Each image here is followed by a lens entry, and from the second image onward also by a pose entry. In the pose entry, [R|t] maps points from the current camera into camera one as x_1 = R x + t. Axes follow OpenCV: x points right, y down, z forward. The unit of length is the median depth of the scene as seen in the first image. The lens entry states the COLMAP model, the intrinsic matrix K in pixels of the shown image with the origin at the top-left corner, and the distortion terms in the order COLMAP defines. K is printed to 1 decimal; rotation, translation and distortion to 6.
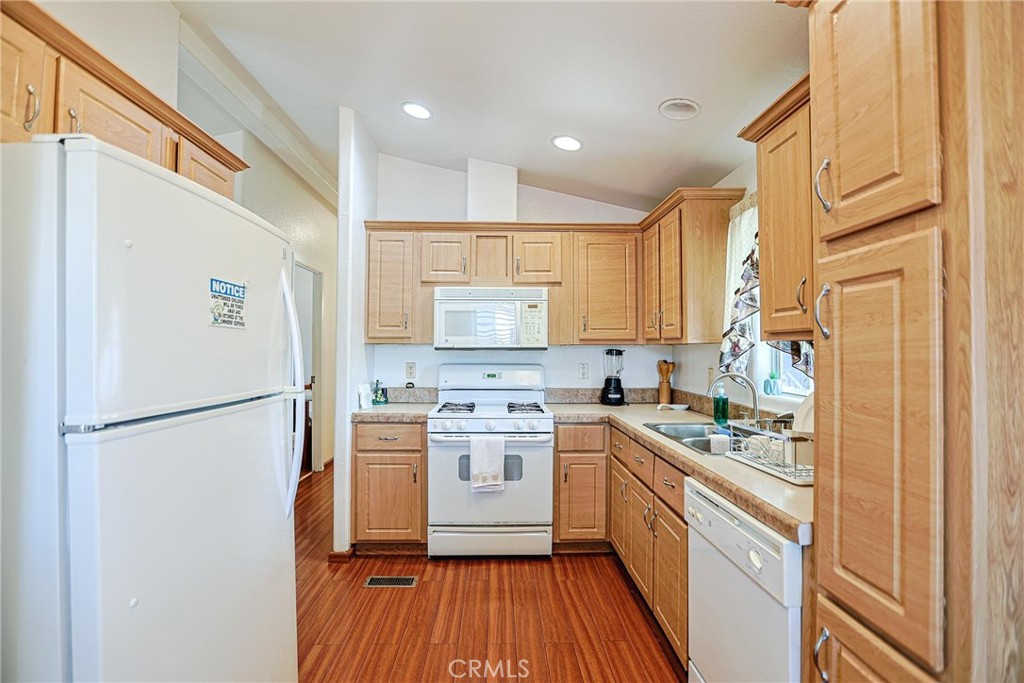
lens RADIAL K [[496.0, 0, 512.6], [0, 496.0, 339.3], [0, 0, 1]] dist [-0.048248, 0.019067]
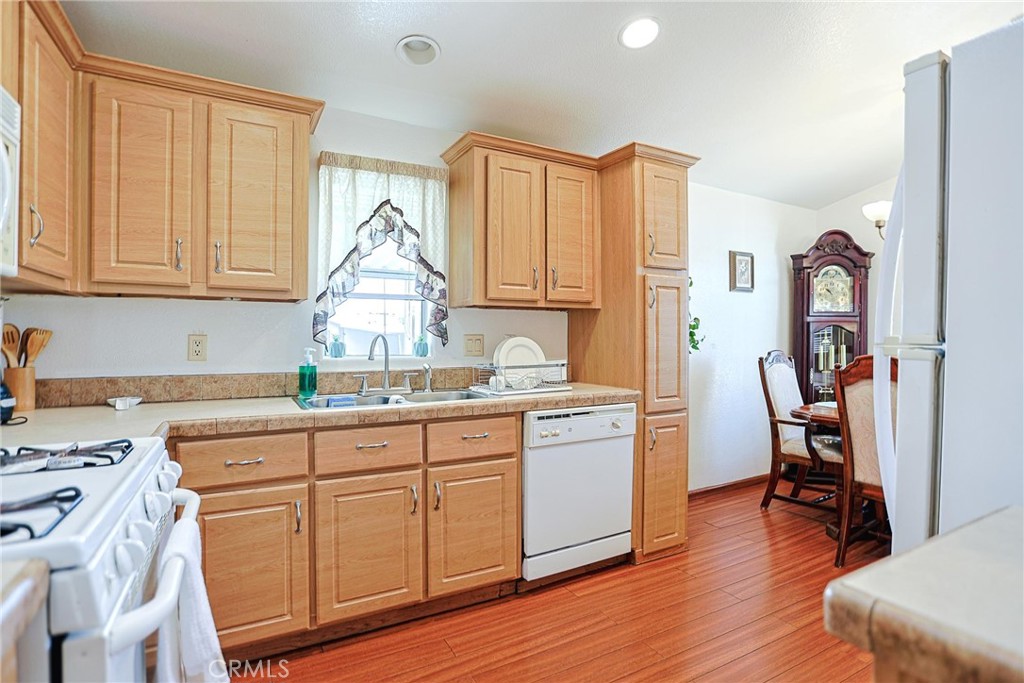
lens RADIAL K [[493.8, 0, 532.8], [0, 493.8, 338.3], [0, 0, 1]] dist [-0.051863, 0.020061]
pose [[-0.447761, -0.002611, 0.894149, -0.458155], [-0.019075, 0.999796, -0.006633, 0.063140], [-0.893950, -0.020026, -0.447720, 0.941743]]
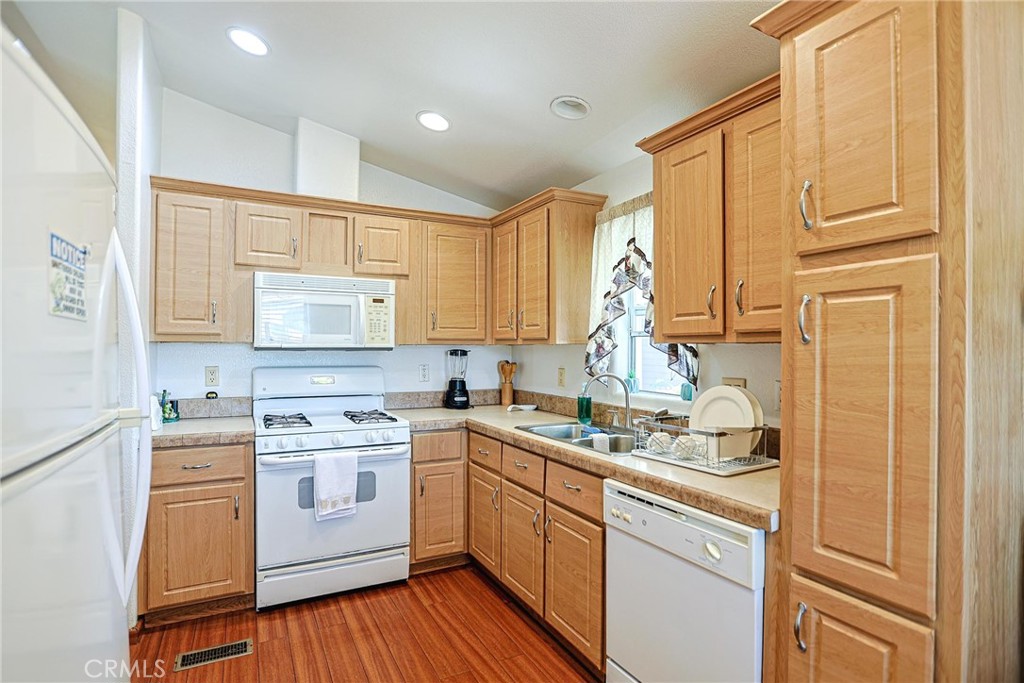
lens RADIAL K [[513.0, 0, 514.3], [0, 513.0, 346.8], [0, 0, 1]] dist [-0.041854, 0.016891]
pose [[0.897052, 0.002489, 0.441918, -0.167089], [-0.010669, 0.999815, 0.016027, -0.002196], [-0.441797, -0.019092, 0.896912, 0.093302]]
